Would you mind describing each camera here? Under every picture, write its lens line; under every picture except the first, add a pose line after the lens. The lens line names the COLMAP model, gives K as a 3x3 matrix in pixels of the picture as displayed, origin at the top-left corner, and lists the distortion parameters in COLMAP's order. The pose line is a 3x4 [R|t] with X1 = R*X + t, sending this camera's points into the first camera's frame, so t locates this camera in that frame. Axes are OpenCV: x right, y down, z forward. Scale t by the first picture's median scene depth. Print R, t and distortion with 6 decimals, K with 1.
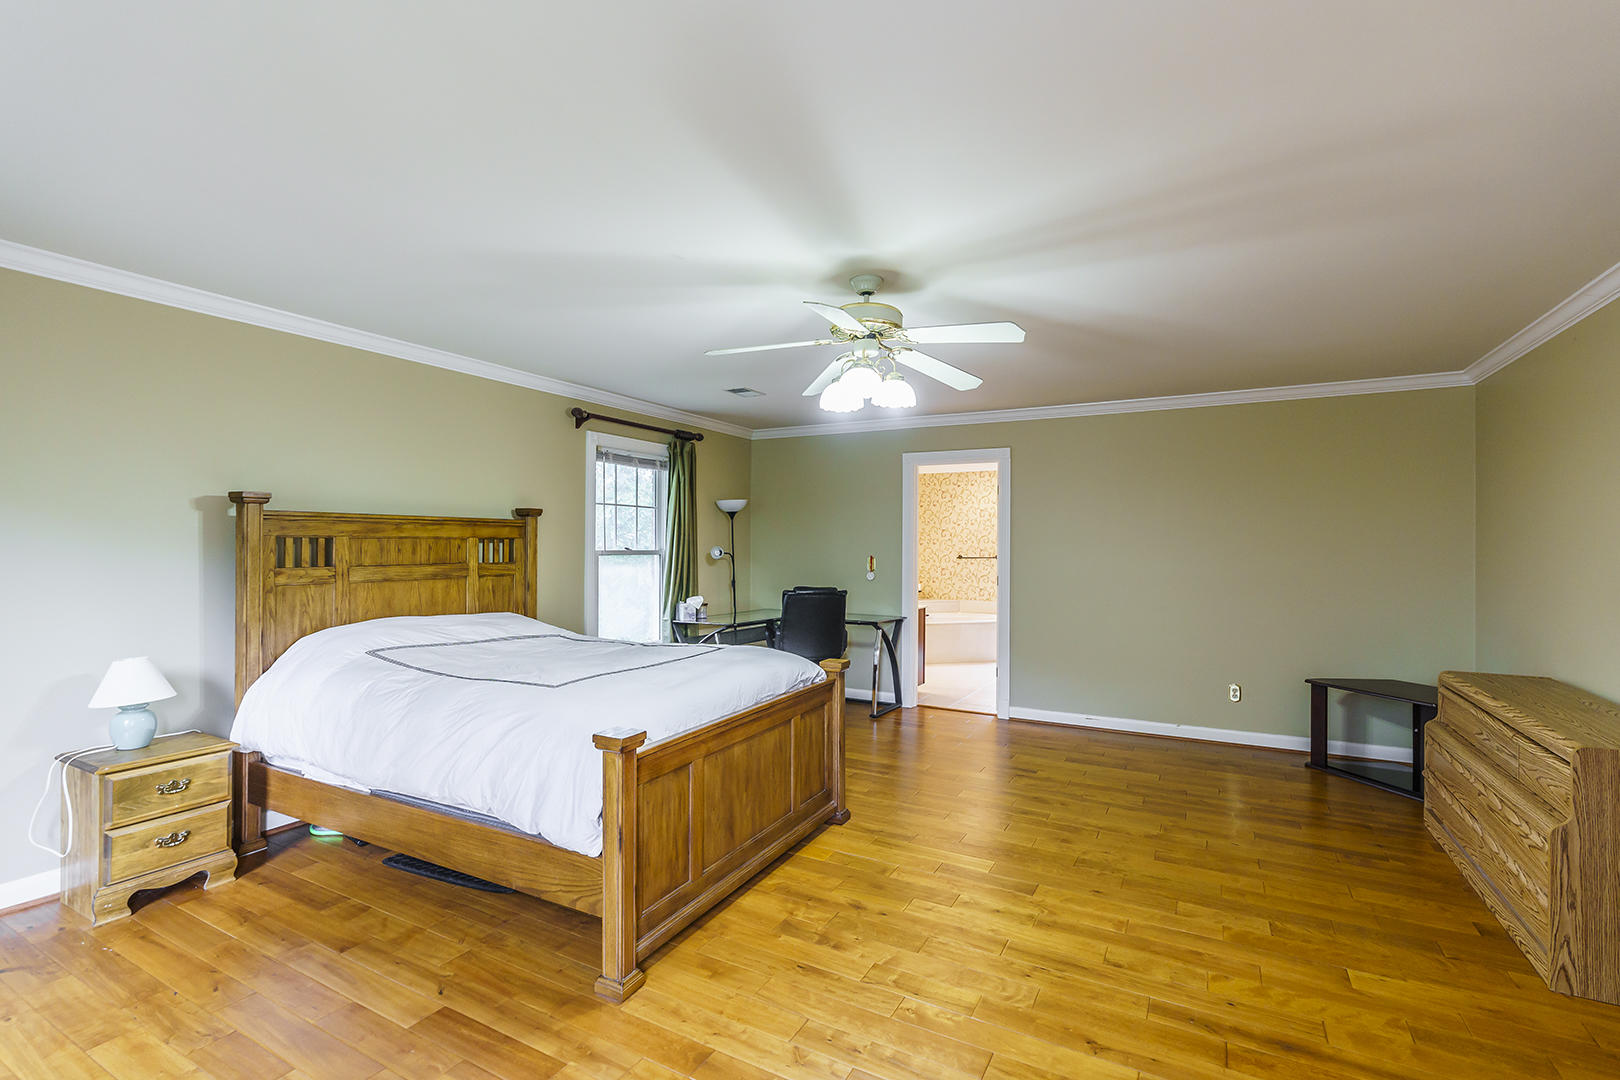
lens RADIAL K [[742.2, 0, 806.7], [0, 742.2, 542.4], [0, 0, 1]] dist [-0.004951, -0.000587]
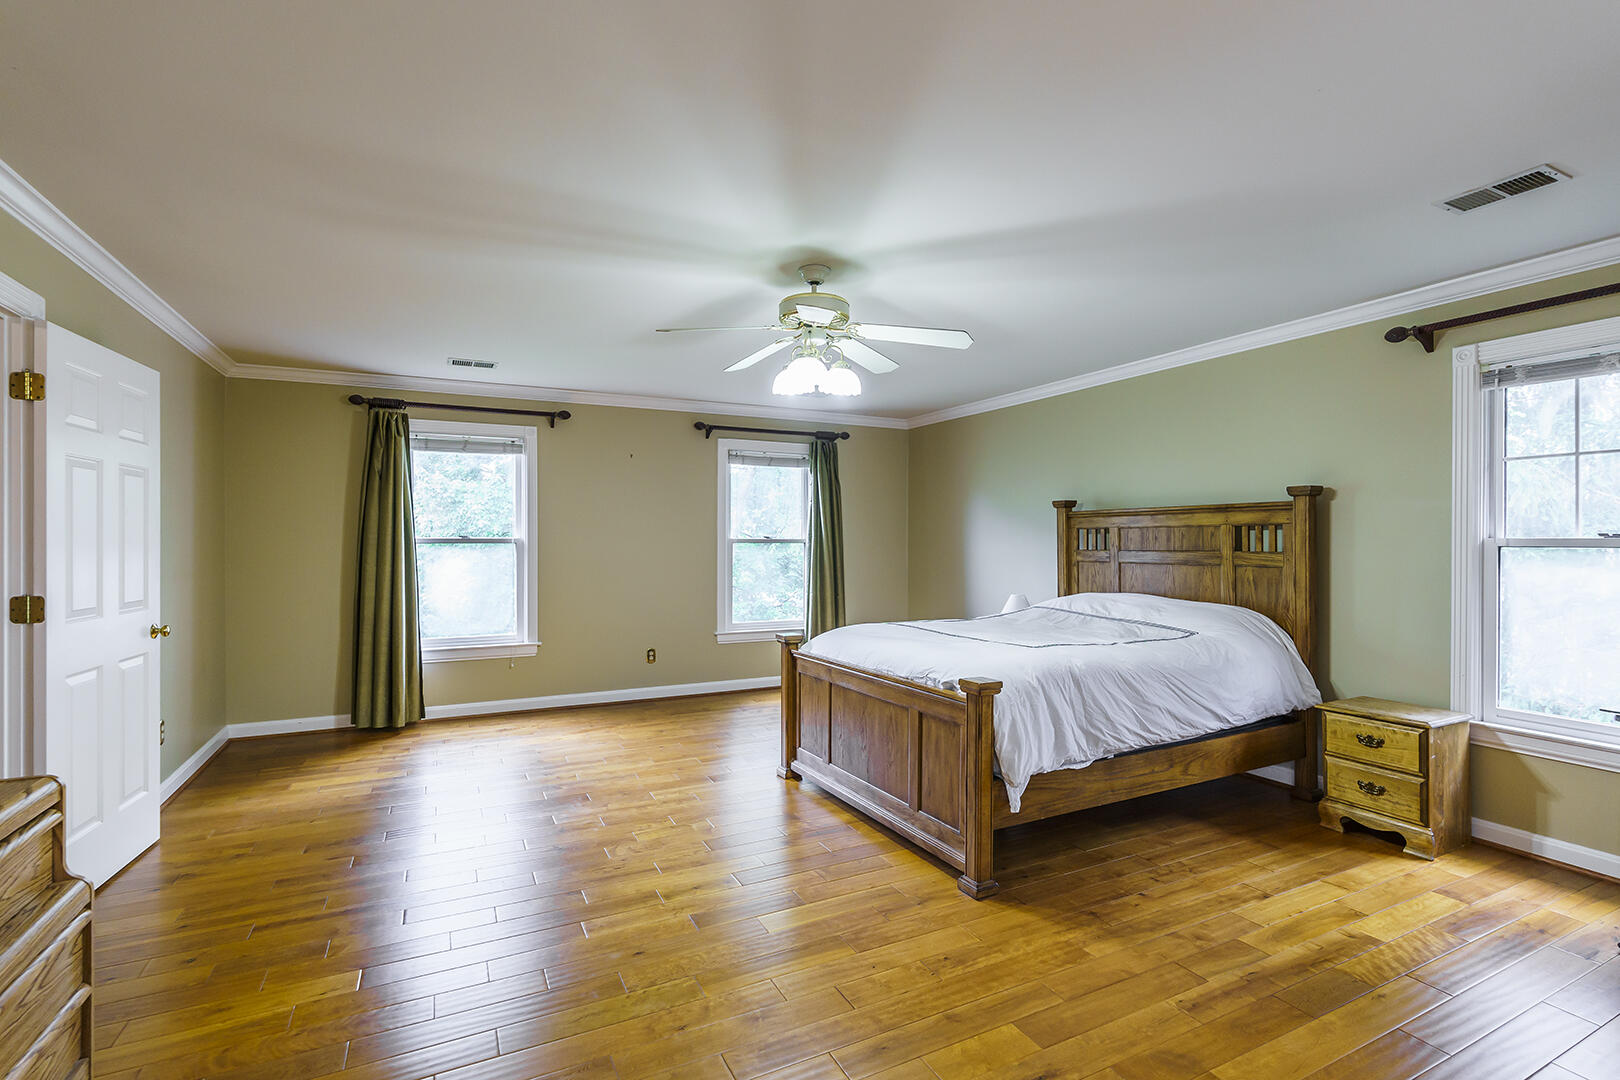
lens RADIAL K [[742.2, 0, 804.2], [0, 742.2, 542.3], [0, 0, 1]] dist [-0.004951, -0.000587]
pose [[-0.569618, -0.001473, -0.821908, 0.699816], [0.001214, 0.999996, -0.002633, 0.019393], [0.821909, -0.002498, -0.569614, 1.181196]]
